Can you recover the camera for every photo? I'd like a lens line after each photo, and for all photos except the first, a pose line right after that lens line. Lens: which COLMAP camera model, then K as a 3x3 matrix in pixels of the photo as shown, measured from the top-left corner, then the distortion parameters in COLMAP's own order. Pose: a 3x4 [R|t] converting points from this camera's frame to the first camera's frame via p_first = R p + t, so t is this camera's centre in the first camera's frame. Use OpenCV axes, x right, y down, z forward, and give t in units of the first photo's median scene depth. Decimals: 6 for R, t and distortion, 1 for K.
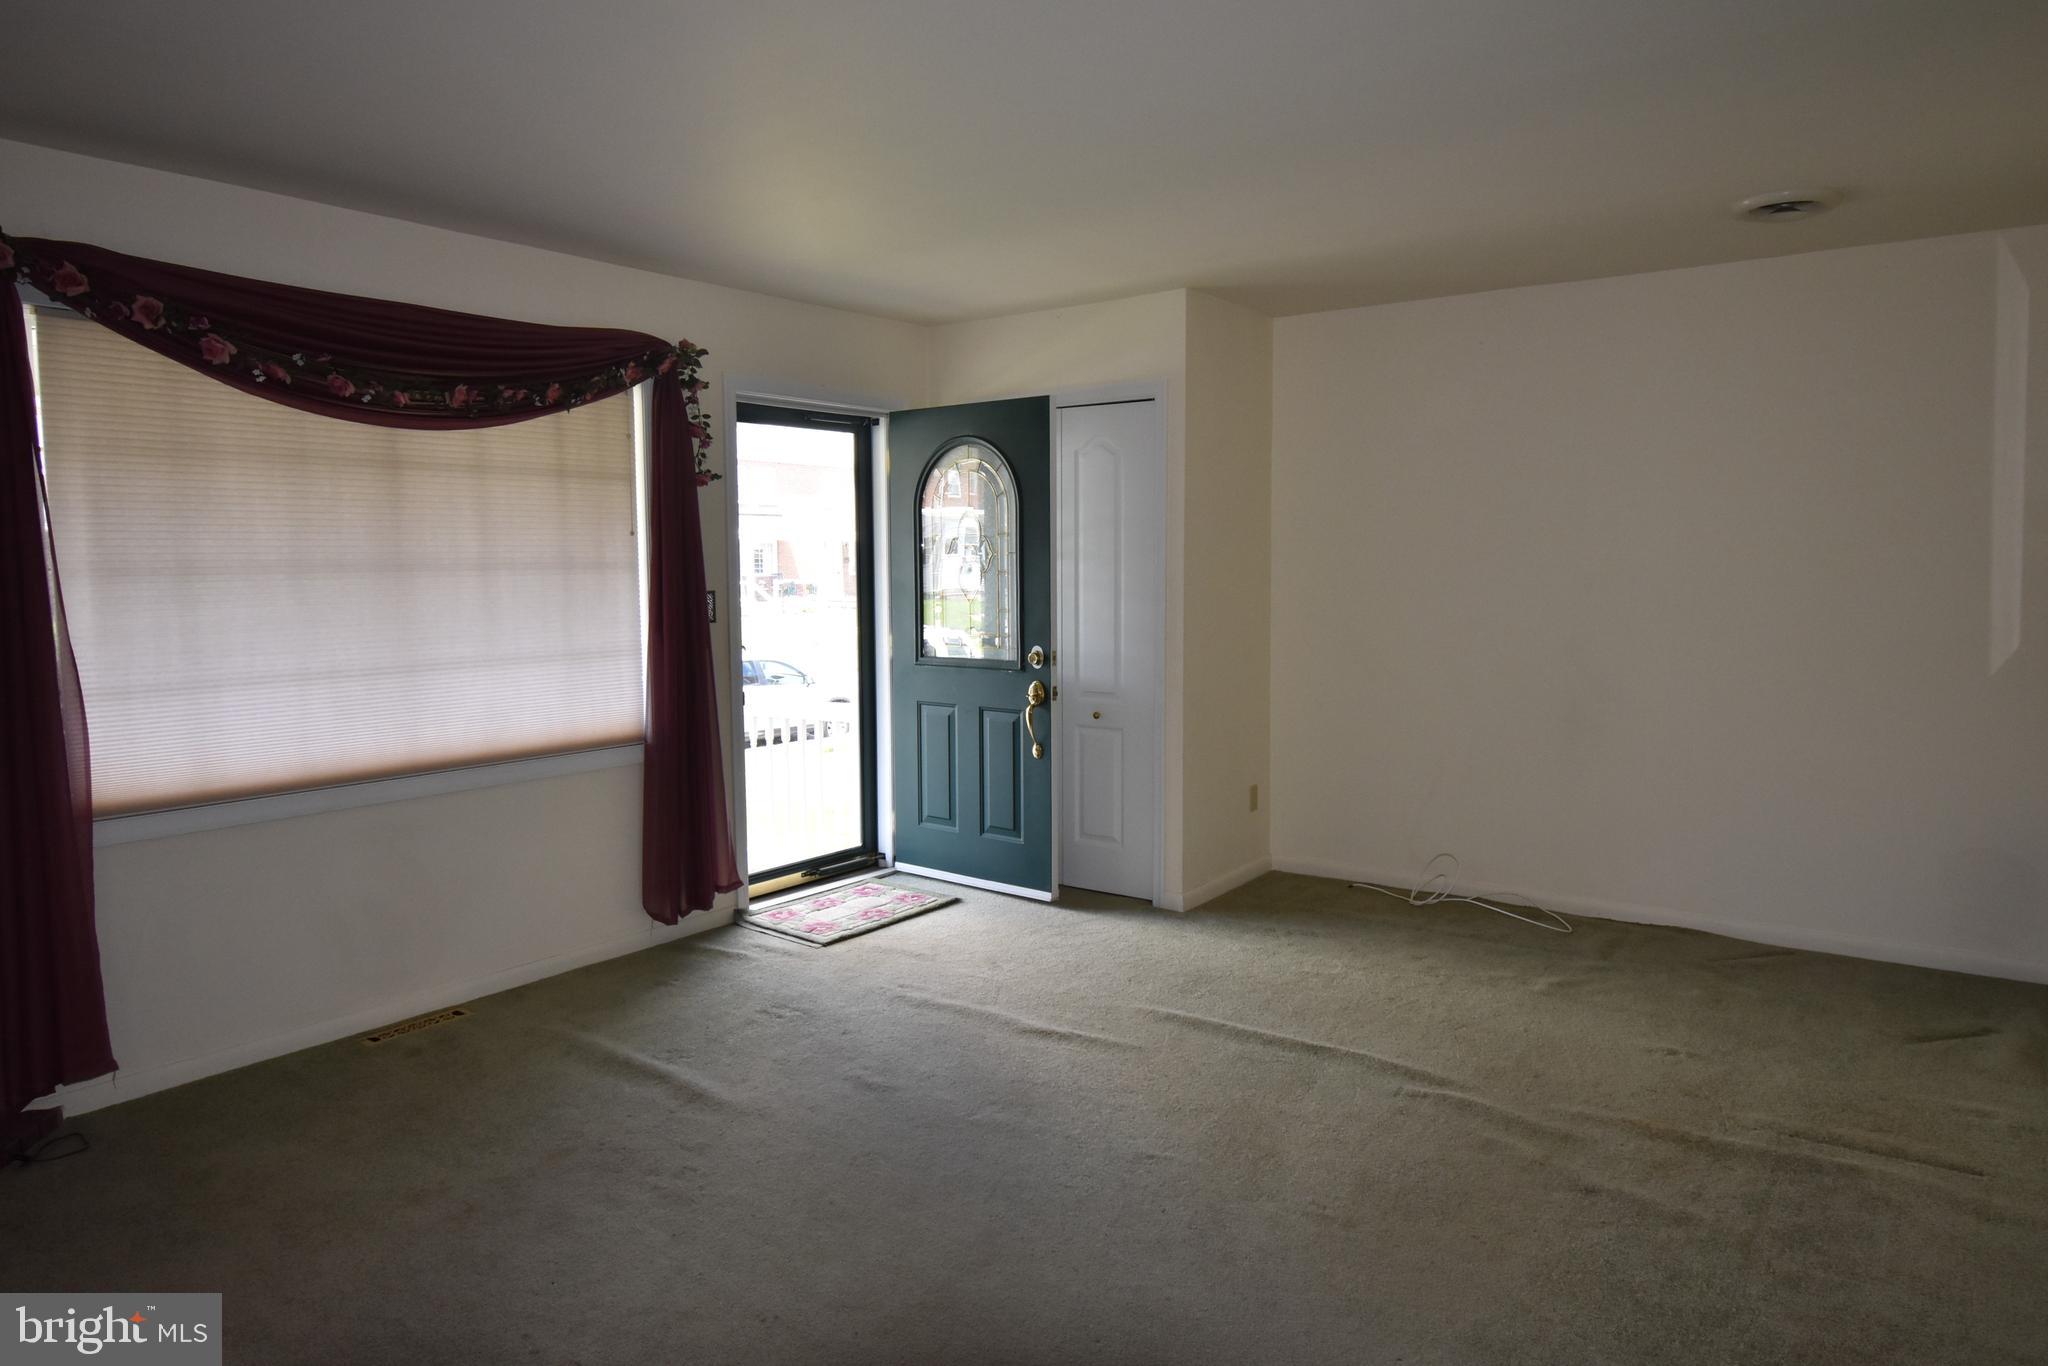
lens RADIAL K [[1272.6, 0, 1024.0], [0, 1272.6, 683.0], [0, 0, 1]] dist [0.006856, -0.032009]
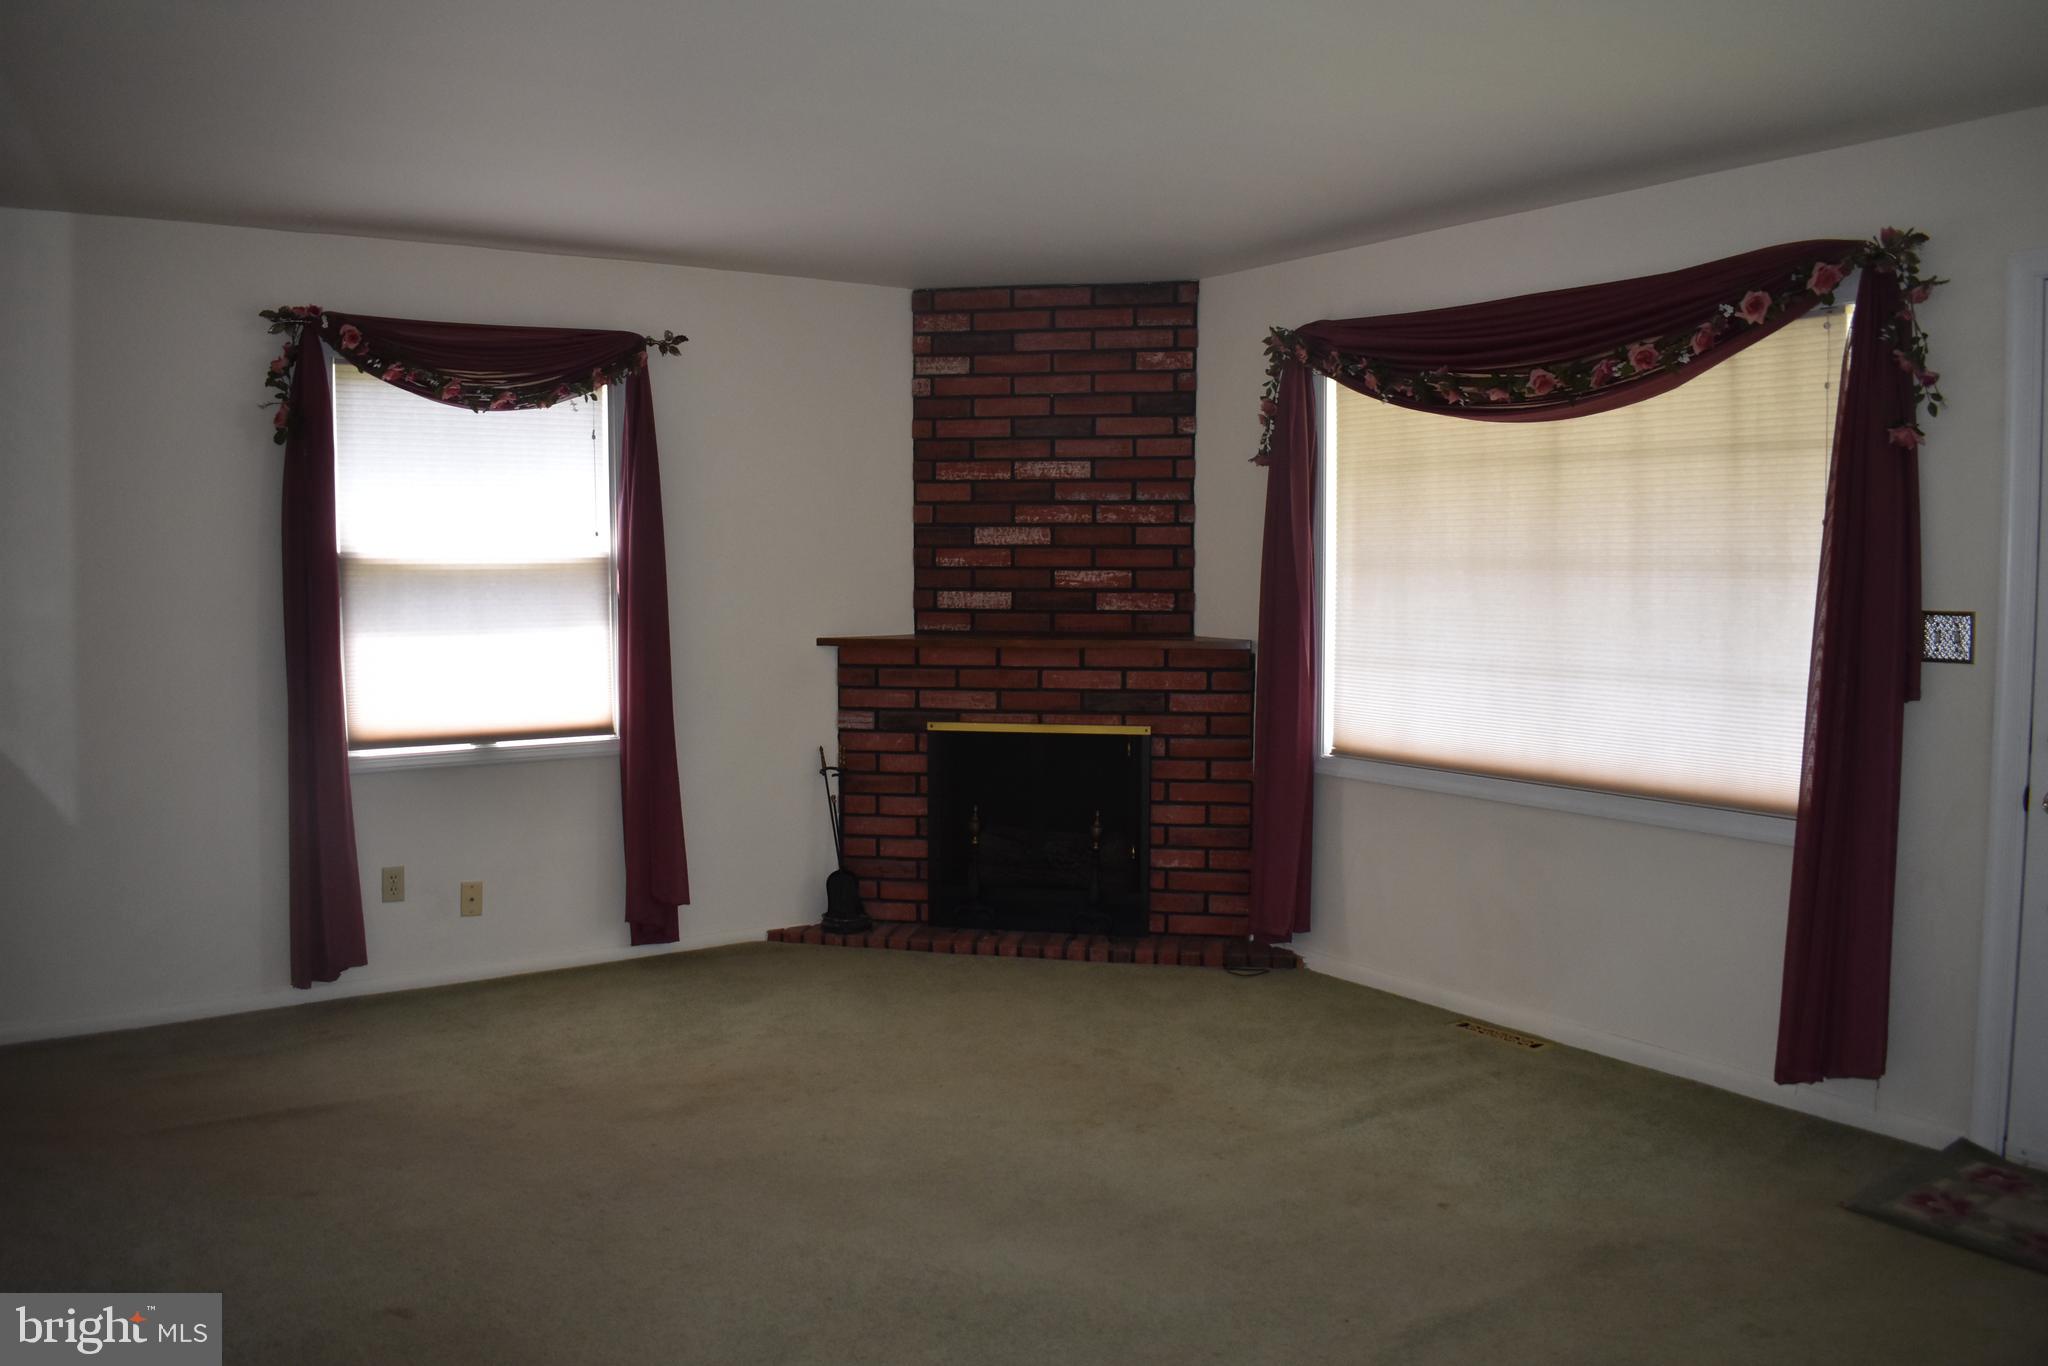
lens RADIAL K [[1555.8, 0, 1024.0], [0, 1555.8, 683.0], [0, 0, 1]] dist [-0.099336, 0.010913]
pose [[-0.318895, 0.083641, -0.944092, 0.705906], [-0.085374, 0.989514, 0.116502, -0.100828], [0.943937, 0.117753, -0.308410, 0.958037]]
